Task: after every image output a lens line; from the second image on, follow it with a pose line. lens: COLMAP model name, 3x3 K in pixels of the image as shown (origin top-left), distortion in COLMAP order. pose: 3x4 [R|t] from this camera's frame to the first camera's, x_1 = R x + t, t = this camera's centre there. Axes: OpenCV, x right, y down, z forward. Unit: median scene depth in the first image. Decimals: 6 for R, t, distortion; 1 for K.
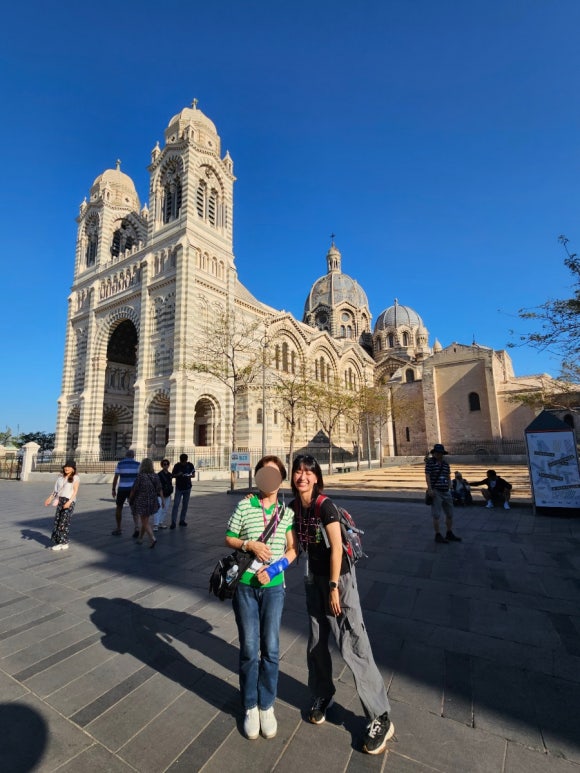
lens RADIAL K [[378.9, 0, 291.9], [0, 378.9, 369.3], [0, 0, 1]] dist [0.000930, 0.000046]
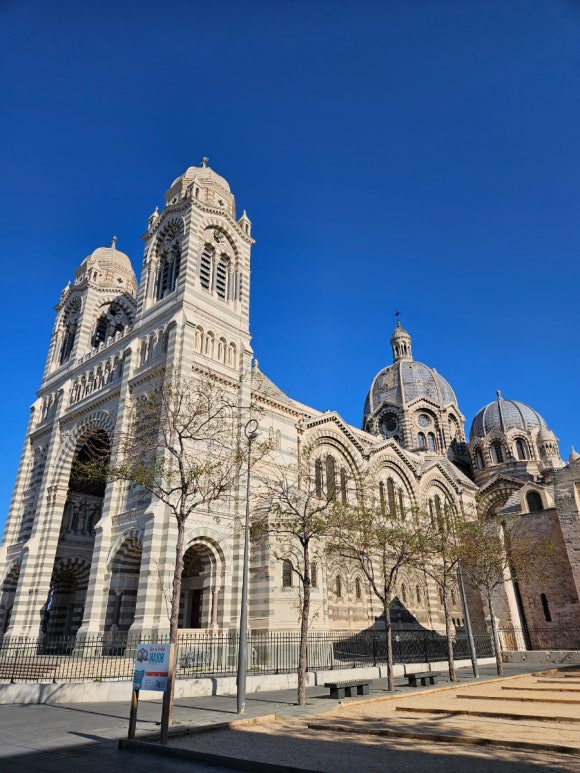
lens RADIAL K [[509.0, 0, 289.6], [0, 509.0, 370.8], [0, 0, 1]] dist [0.069601, -0.059788]
pose [[0.990373, -0.059355, -0.125055, 0.039126], [0.025015, 0.965274, -0.260039, 0.019874], [0.136147, 0.254407, 0.957466, 0.100520]]
